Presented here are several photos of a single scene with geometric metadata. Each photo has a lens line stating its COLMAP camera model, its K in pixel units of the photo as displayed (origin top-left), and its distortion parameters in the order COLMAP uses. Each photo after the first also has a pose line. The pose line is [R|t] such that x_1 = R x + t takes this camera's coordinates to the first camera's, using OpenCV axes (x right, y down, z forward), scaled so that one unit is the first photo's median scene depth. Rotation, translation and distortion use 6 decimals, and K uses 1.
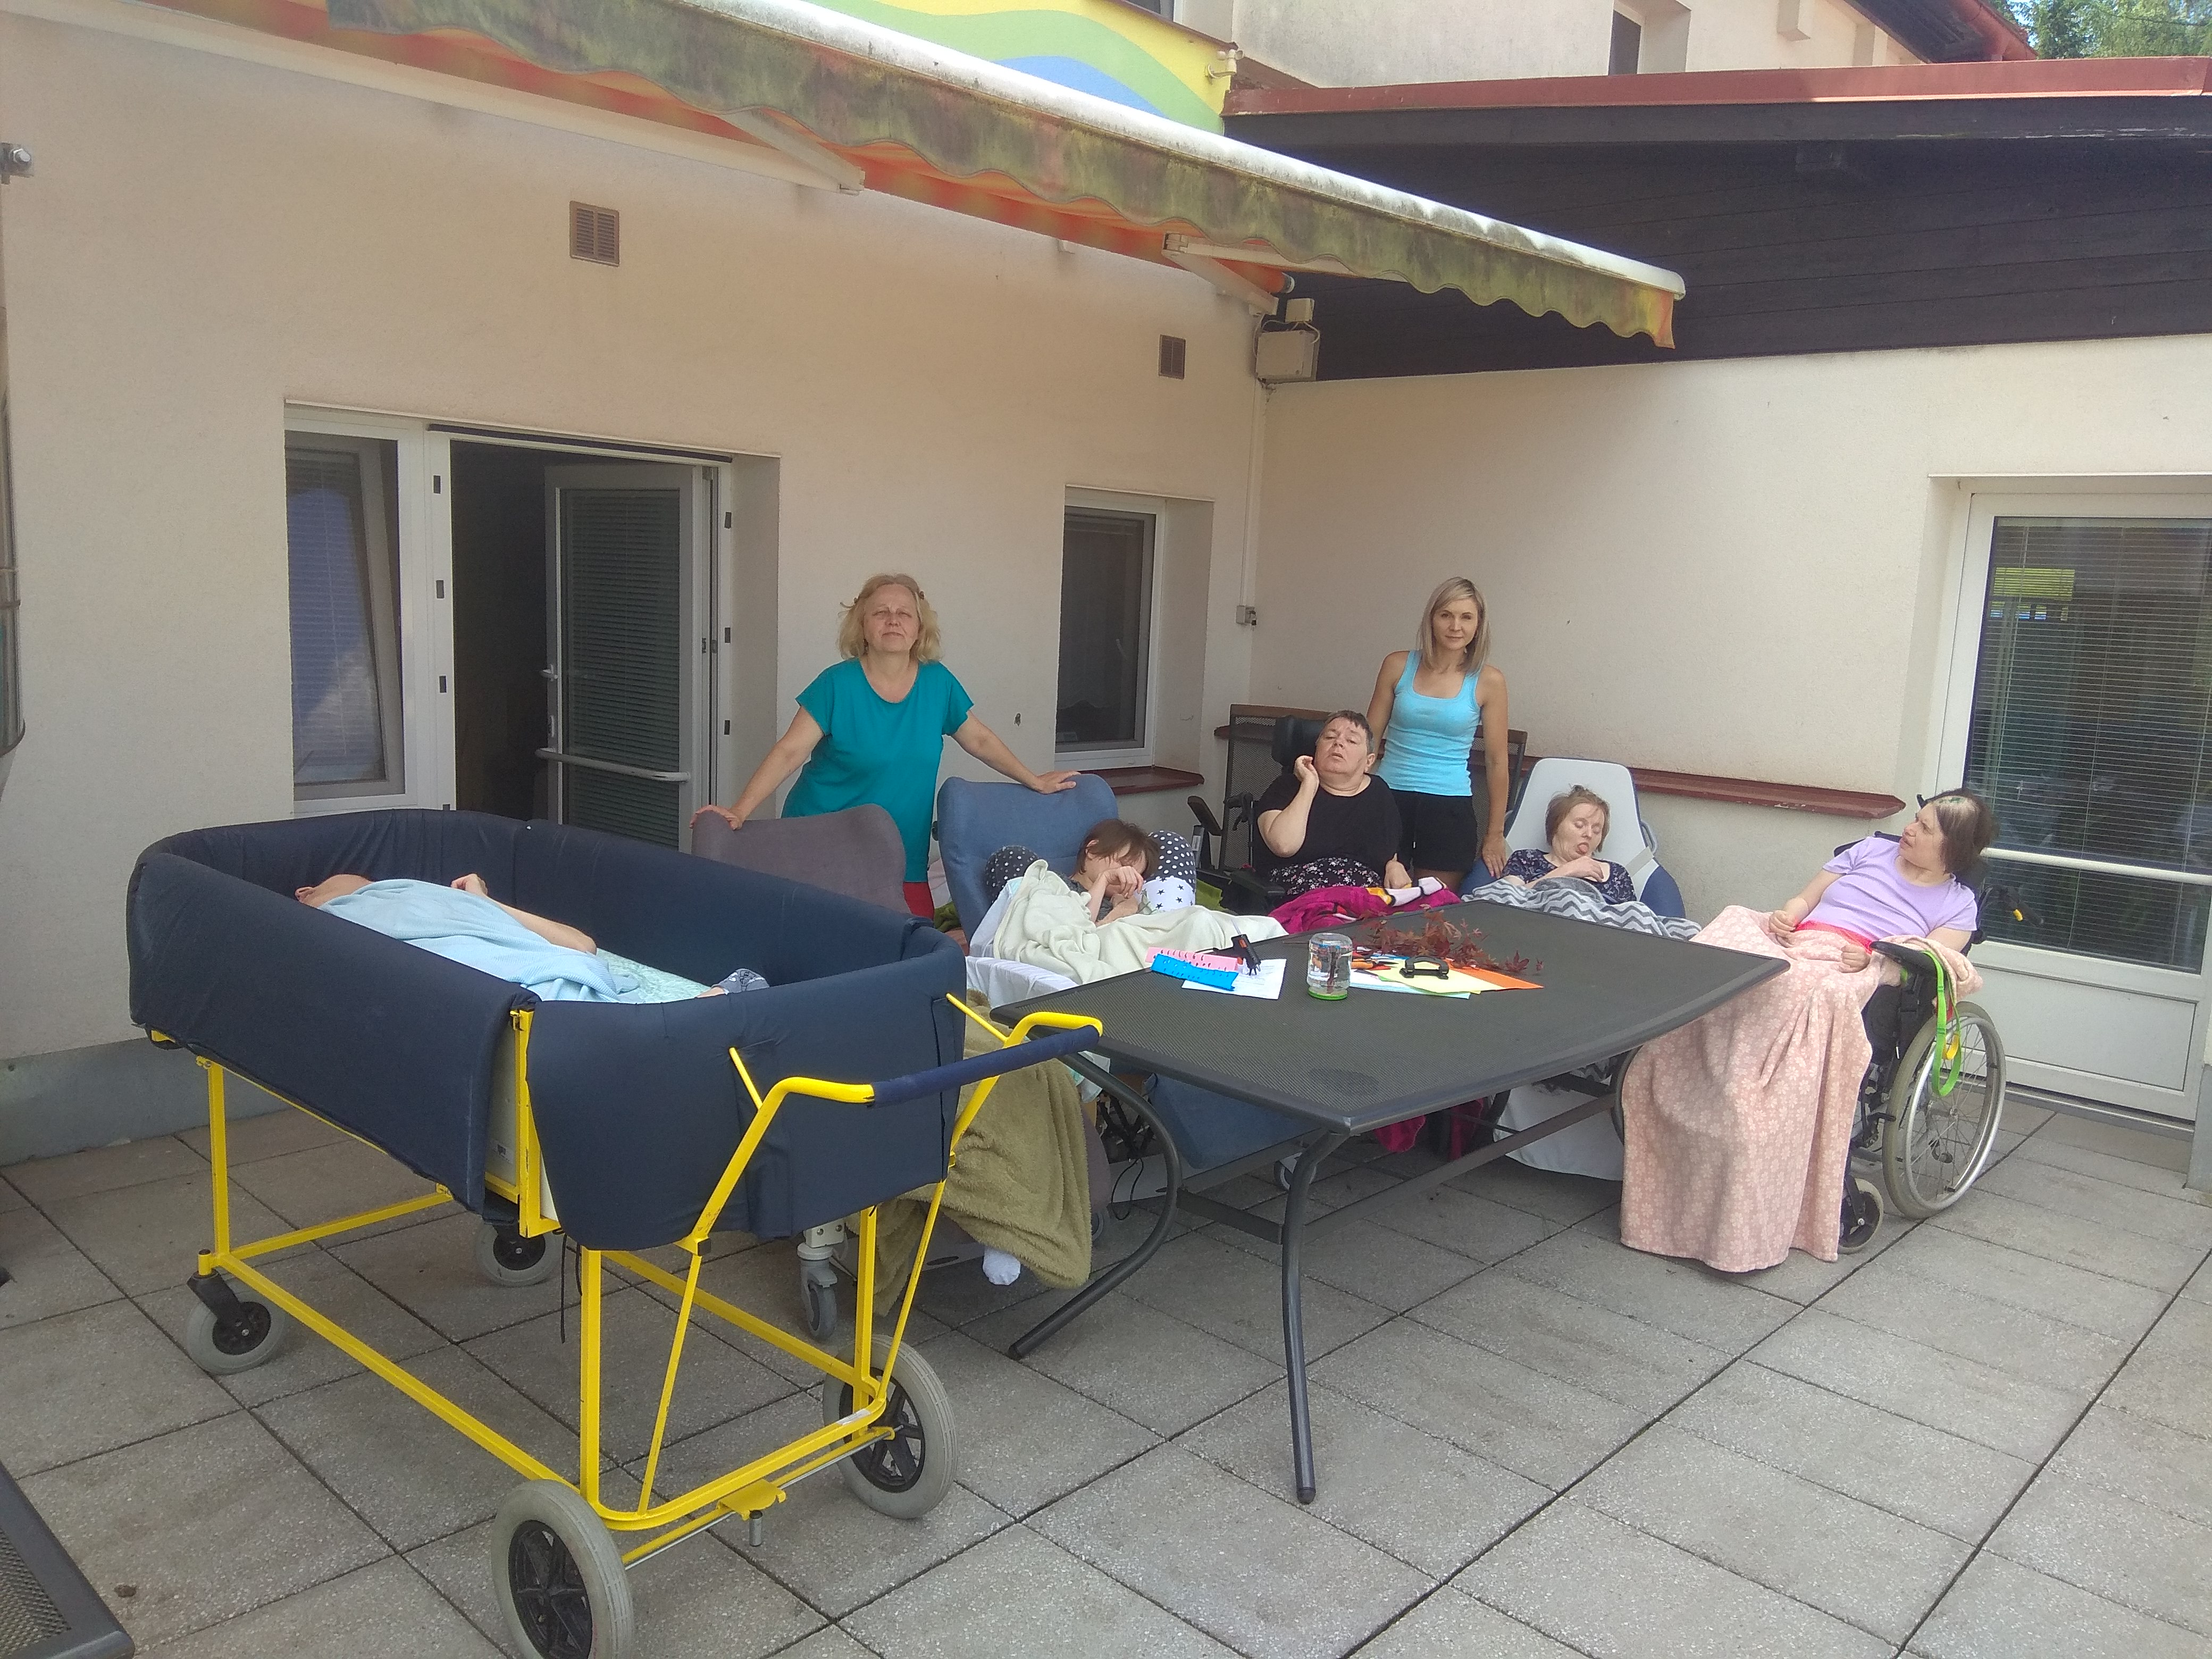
lens RADIAL K [[1717.4, 0, 1098.1], [0, 1717.4, 836.4], [0, 0, 1]] dist [-0.010439, -0.006397]
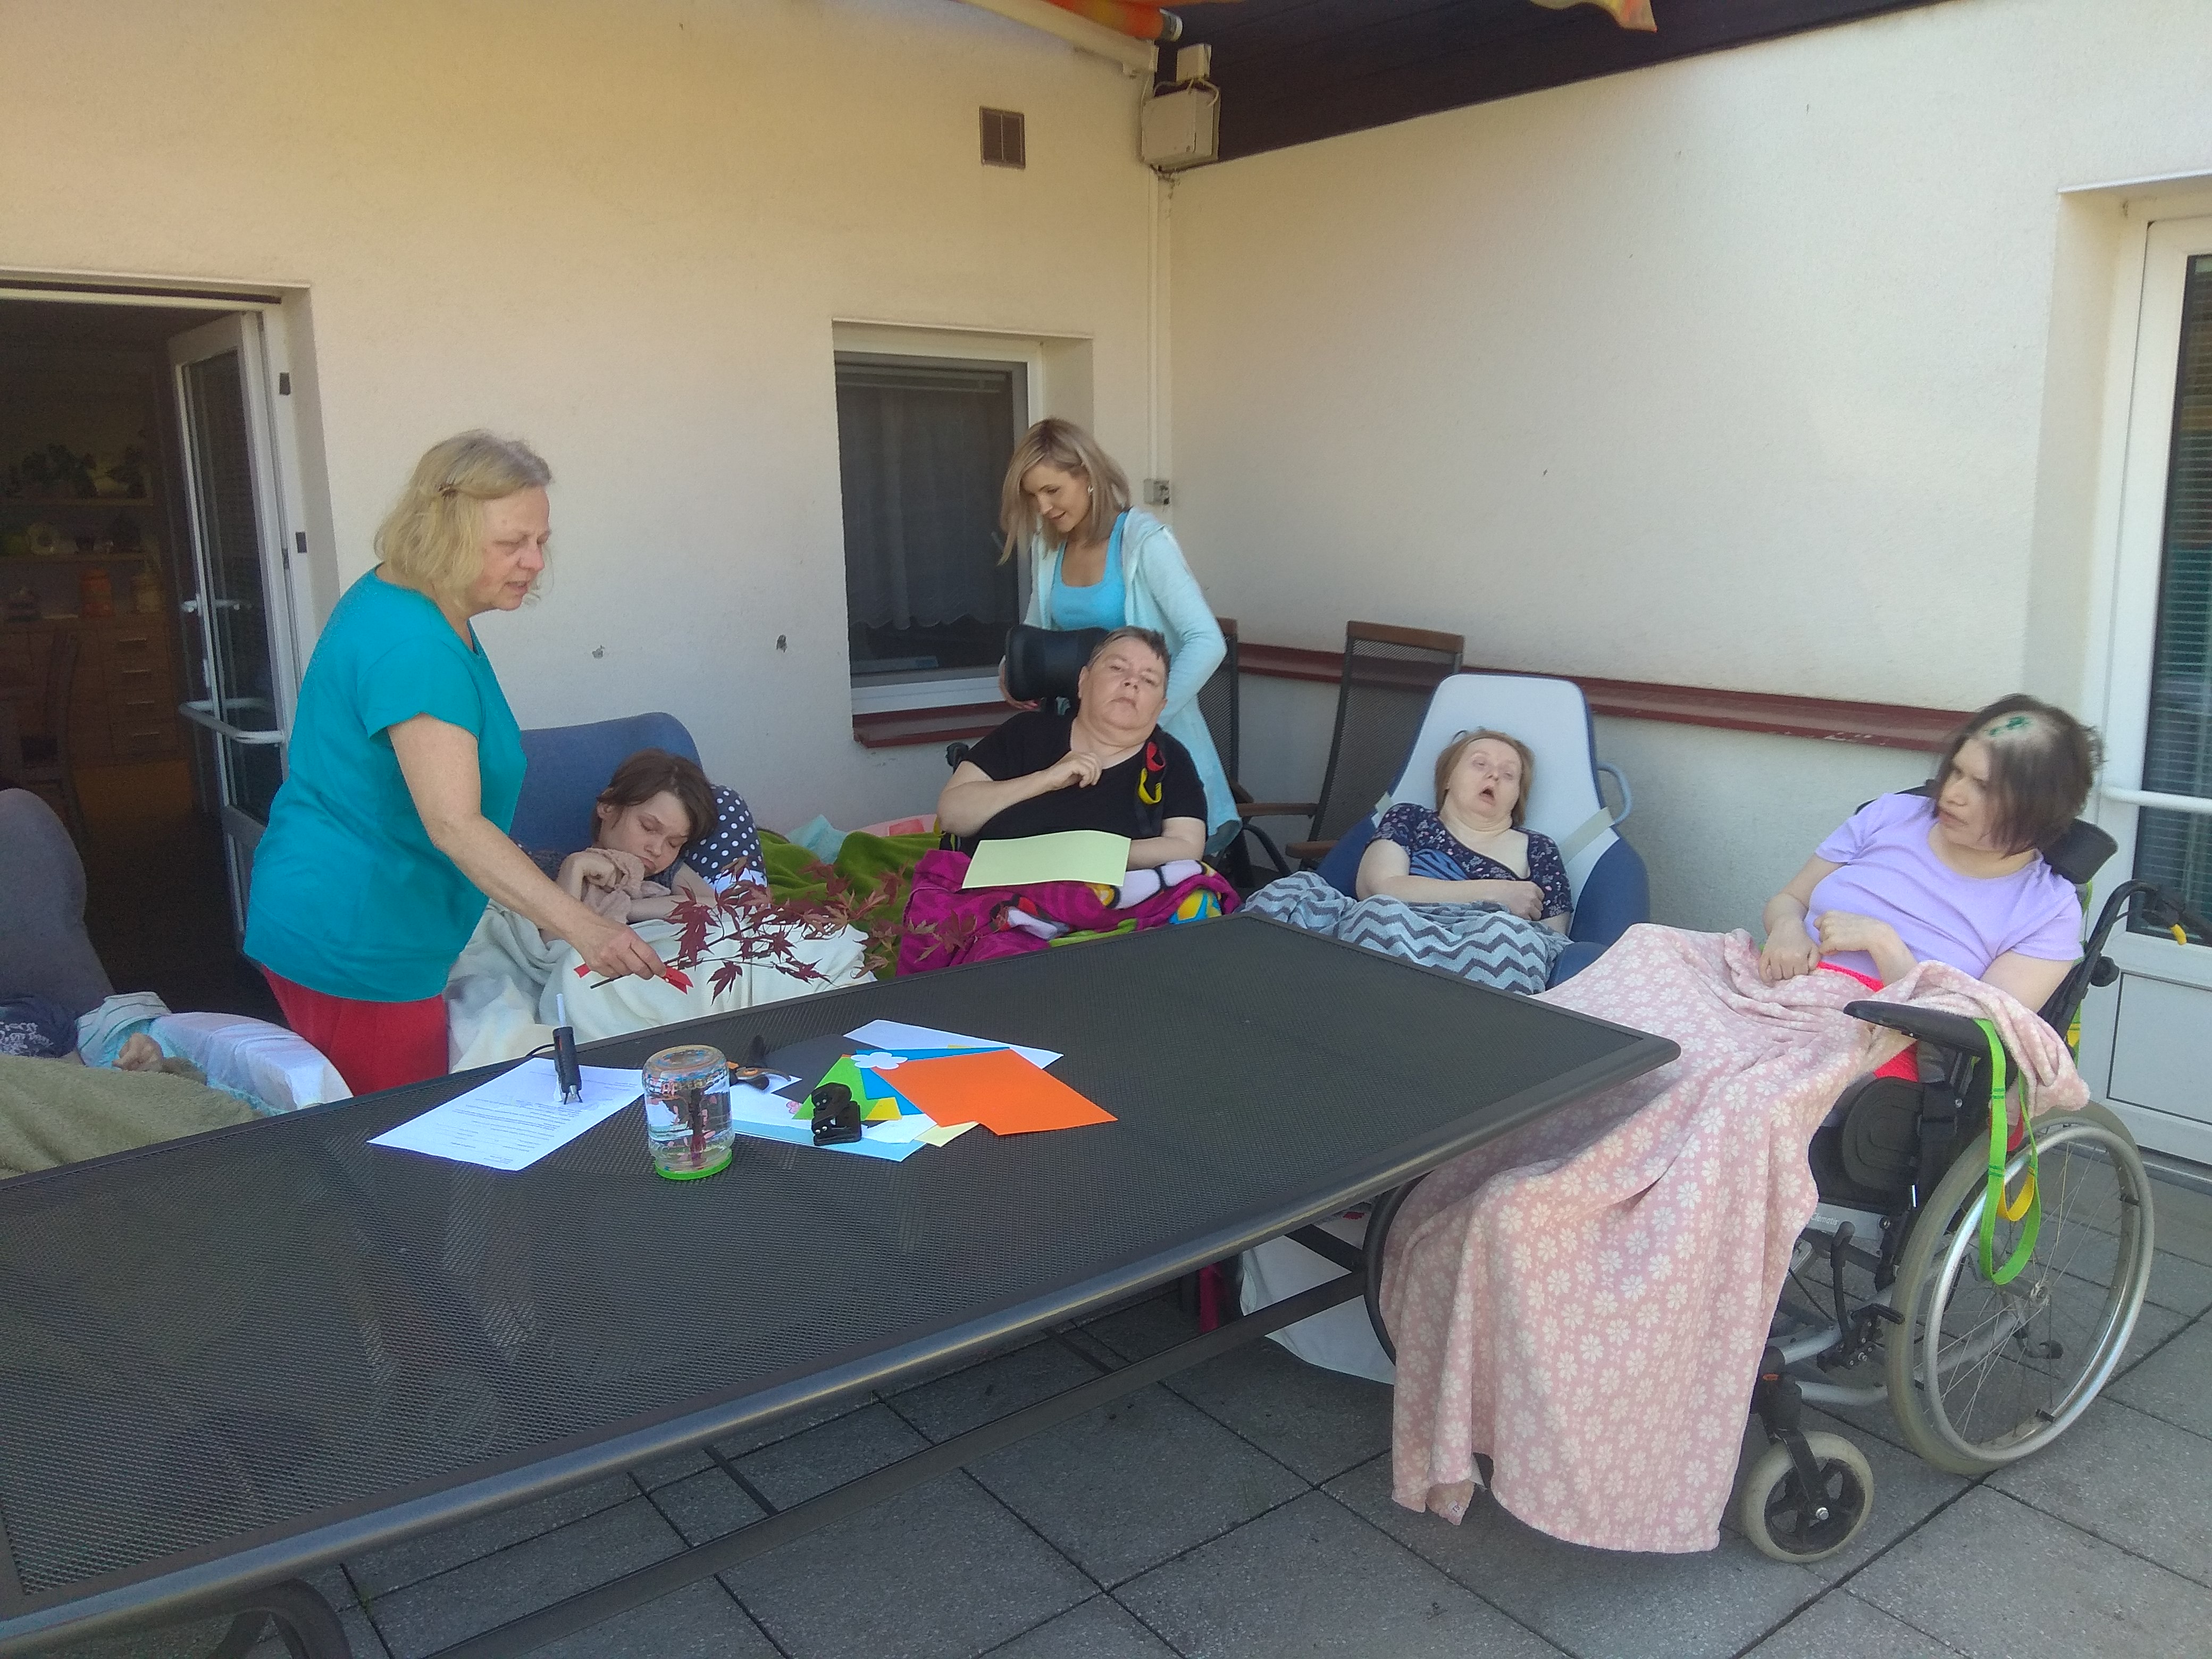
lens RADIAL K [[1717.4, 0, 1114.4], [0, 1717.4, 817.2], [0, 0, 1]] dist [-0.010439, -0.006397]
pose [[0.986171, -0.019088, -0.164625, 0.247910], [0.025157, 0.999075, 0.034865, -0.018377], [0.163808, -0.038524, 0.985740, 0.337806]]
